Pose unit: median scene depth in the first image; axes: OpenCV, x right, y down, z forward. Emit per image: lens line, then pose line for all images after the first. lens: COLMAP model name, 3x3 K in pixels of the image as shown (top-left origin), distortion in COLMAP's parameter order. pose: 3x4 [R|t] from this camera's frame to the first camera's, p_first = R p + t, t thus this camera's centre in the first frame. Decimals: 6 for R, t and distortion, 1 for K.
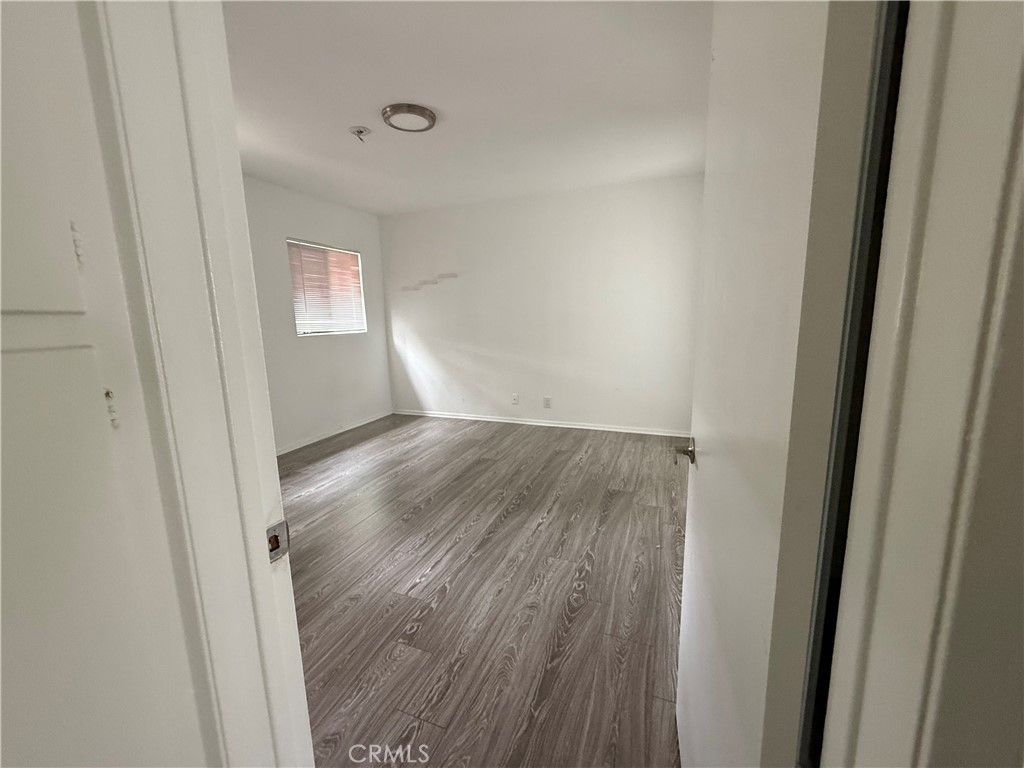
lens RADIAL K [[408.4, 0, 513.9], [0, 408.4, 382.8], [0, 0, 1]] dist [0.003054, 0.000026]
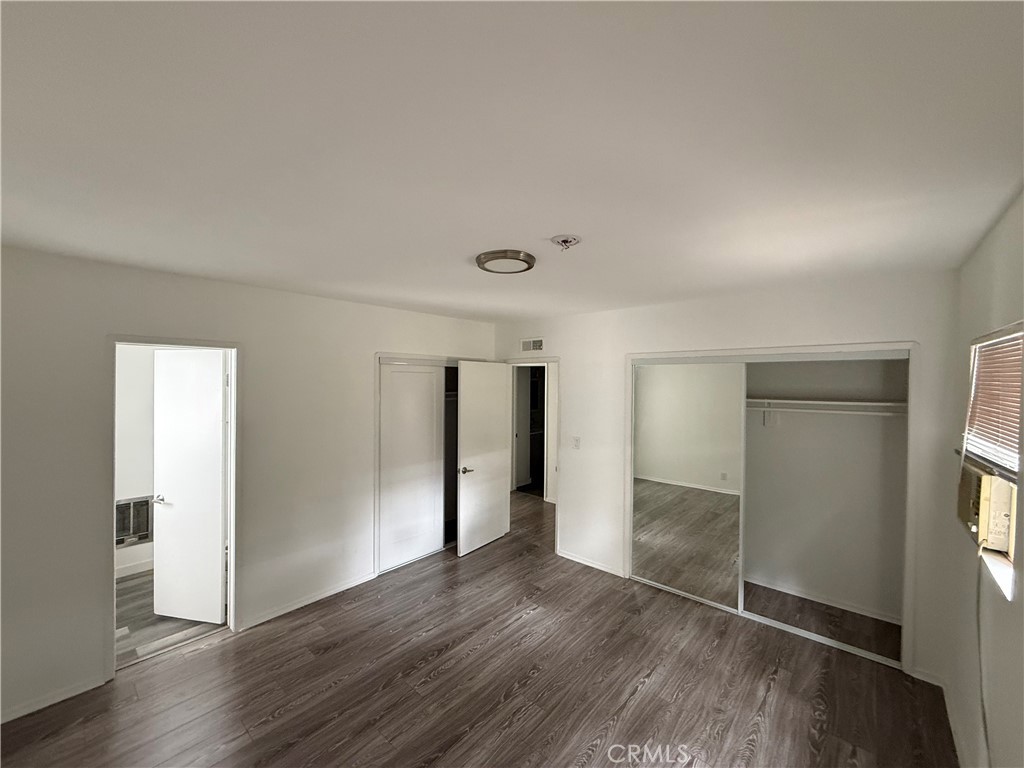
lens RADIAL K [[408.4, 0, 513.9], [0, 408.4, 382.8], [0, 0, 1]] dist [0.003054, 0.000026]
pose [[-0.940416, 0.013157, 0.339771, -0.587500], [0.067398, 0.986638, 0.148337, -0.527553], [-0.333279, 0.162398, -0.928737, 1.910354]]
